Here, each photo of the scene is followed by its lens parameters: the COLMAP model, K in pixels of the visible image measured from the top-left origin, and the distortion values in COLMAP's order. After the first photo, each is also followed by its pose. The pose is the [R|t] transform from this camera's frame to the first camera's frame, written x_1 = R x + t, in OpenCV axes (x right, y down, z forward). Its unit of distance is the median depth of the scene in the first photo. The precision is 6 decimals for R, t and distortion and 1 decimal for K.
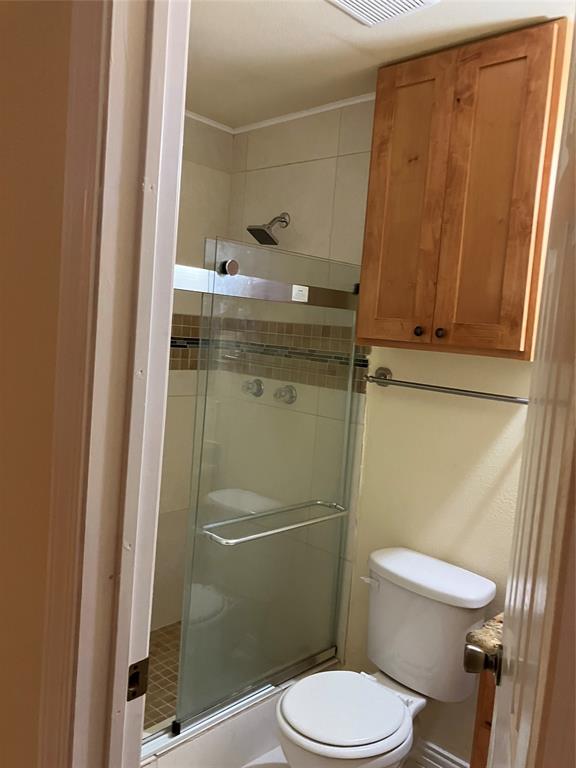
lens RADIAL K [[630.2, 0, 288.0], [0, 630.2, 384.2], [0, 0, 1]] dist [0.030744, -0.031471]
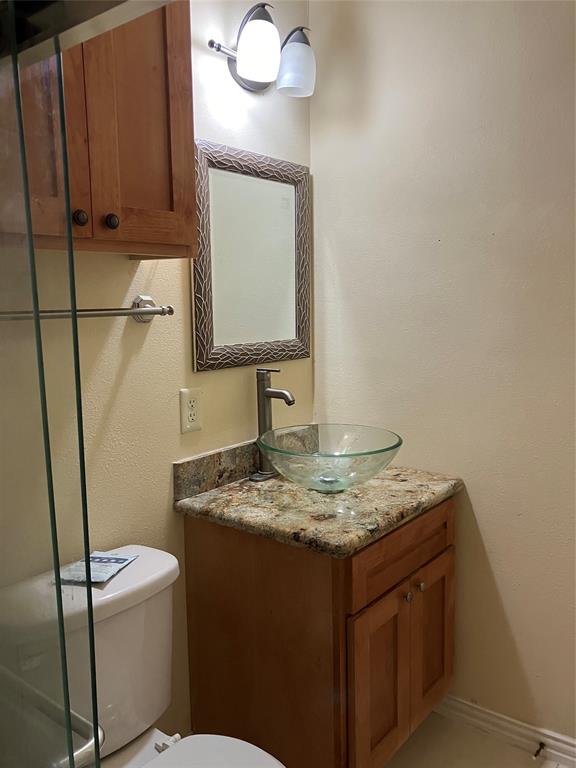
lens RADIAL K [[630.2, 0, 287.9], [0, 630.2, 381.2], [0, 0, 1]] dist [0.030744, -0.031471]
pose [[-0.096659, -0.203825, 0.974224, -0.447975], [0.109463, 0.970693, 0.213947, -0.039970], [-0.989280, 0.127321, -0.071515, 0.875966]]
